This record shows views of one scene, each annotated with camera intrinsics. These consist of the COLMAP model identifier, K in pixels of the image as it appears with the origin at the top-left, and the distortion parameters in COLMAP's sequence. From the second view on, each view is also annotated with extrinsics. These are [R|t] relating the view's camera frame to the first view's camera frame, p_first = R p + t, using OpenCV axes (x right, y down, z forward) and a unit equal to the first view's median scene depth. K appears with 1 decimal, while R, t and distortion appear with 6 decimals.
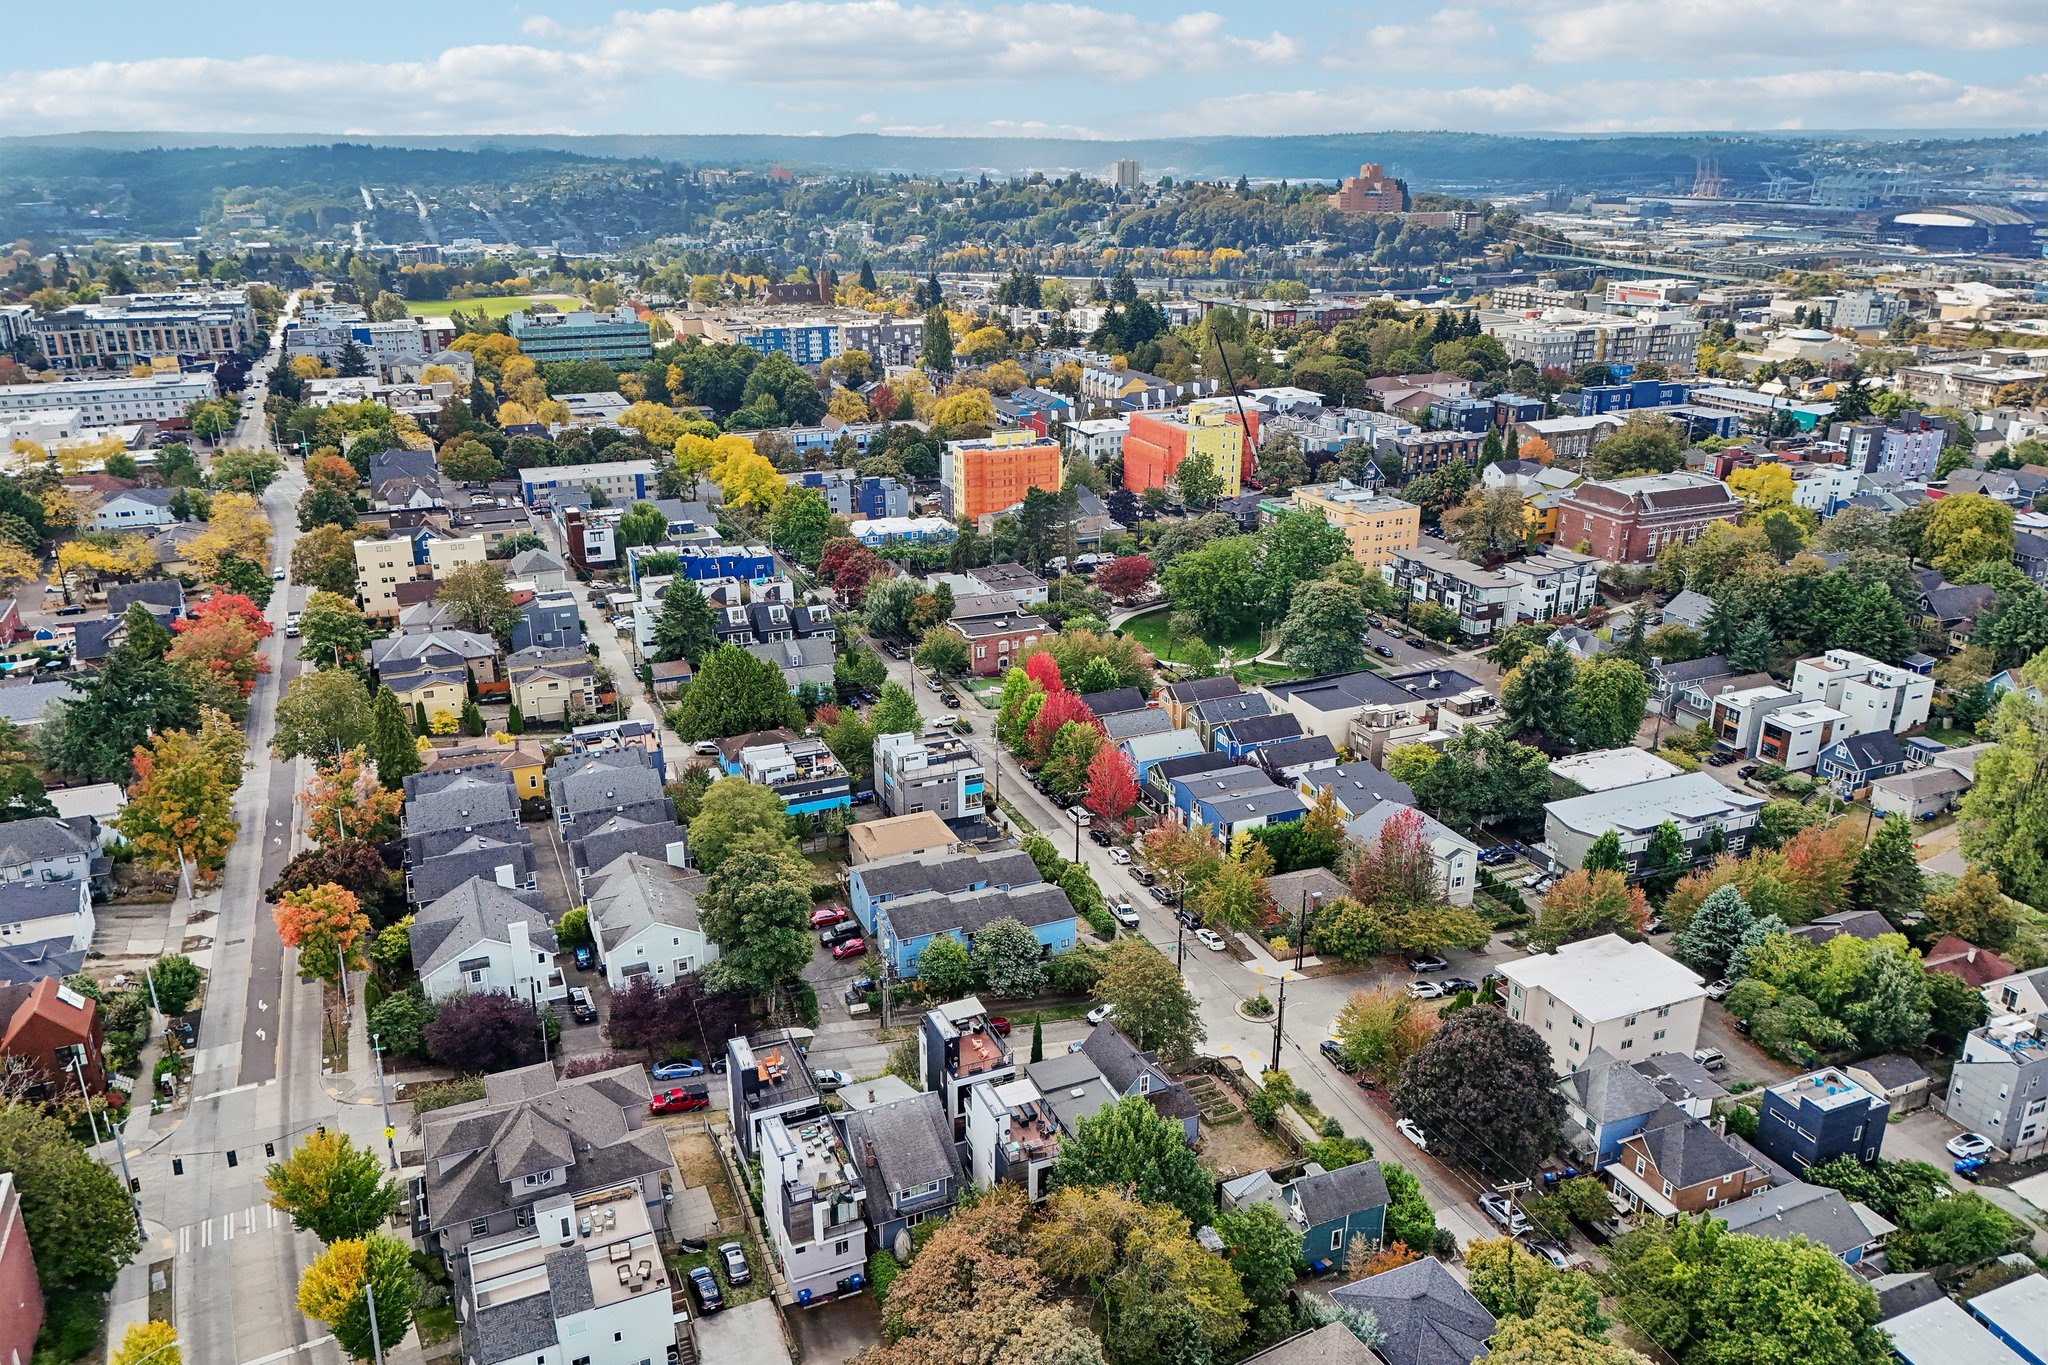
lens RADIAL K [[1465.4, 0, 1024.0], [0, 1465.4, 682.5], [0, 0, 1]] dist [0.013789, -0.029087]
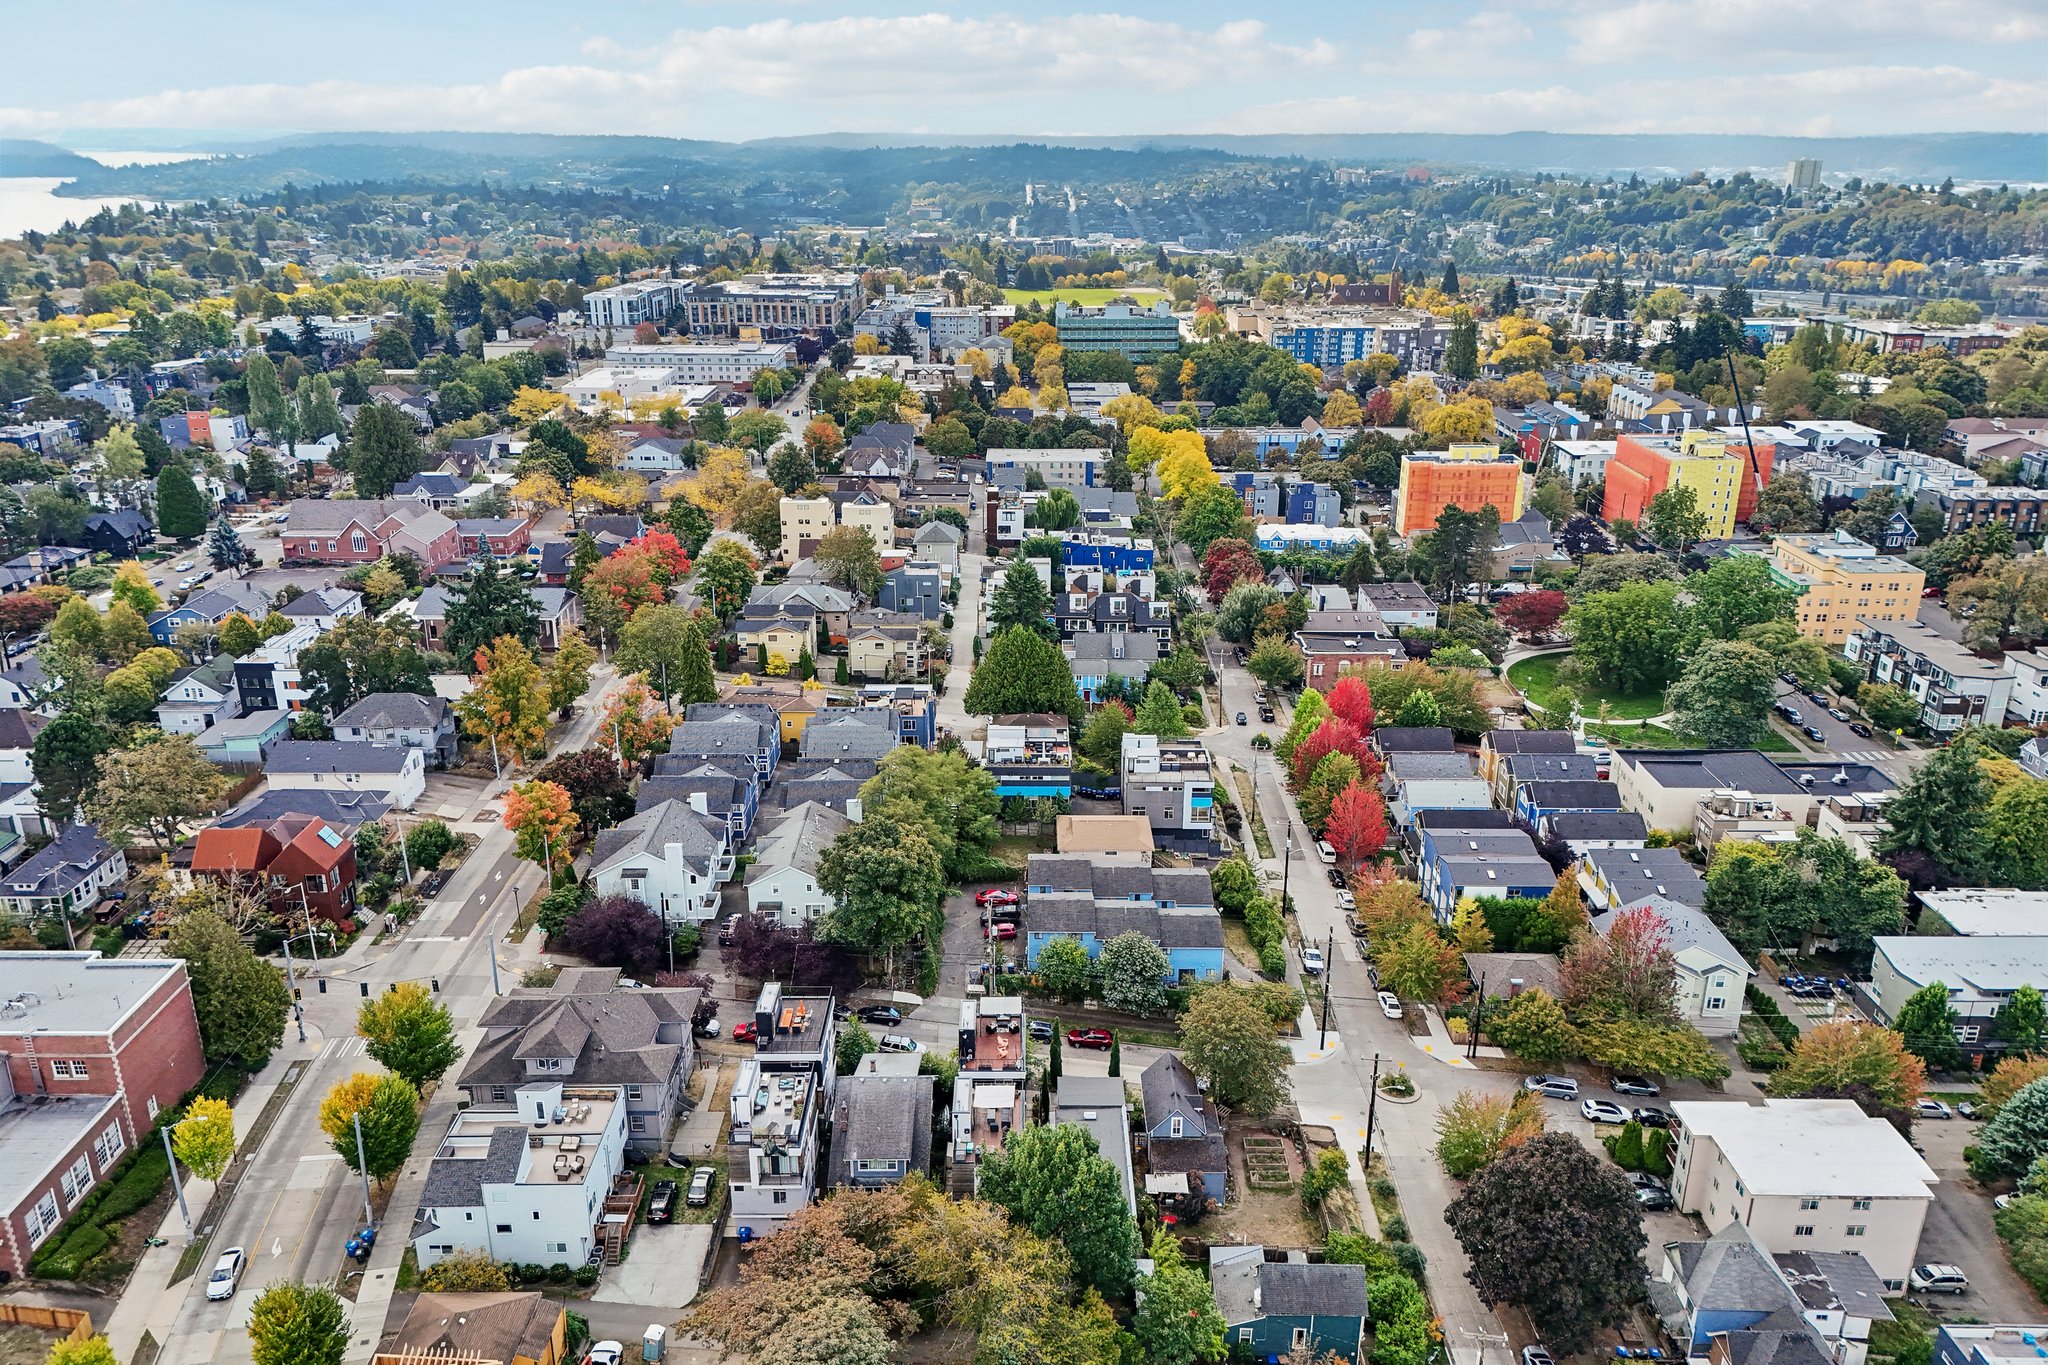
lens RADIAL K [[1457.8, 0, 1031.6], [0, 1457.8, 656.0], [0, 0, 1]] dist [0.064863, -0.101488]
pose [[0.916188, 0.130775, -0.378811, 0.154938], [-0.136646, 0.990554, 0.011473, -0.014167], [0.376733, 0.041251, 0.925403, 0.031304]]
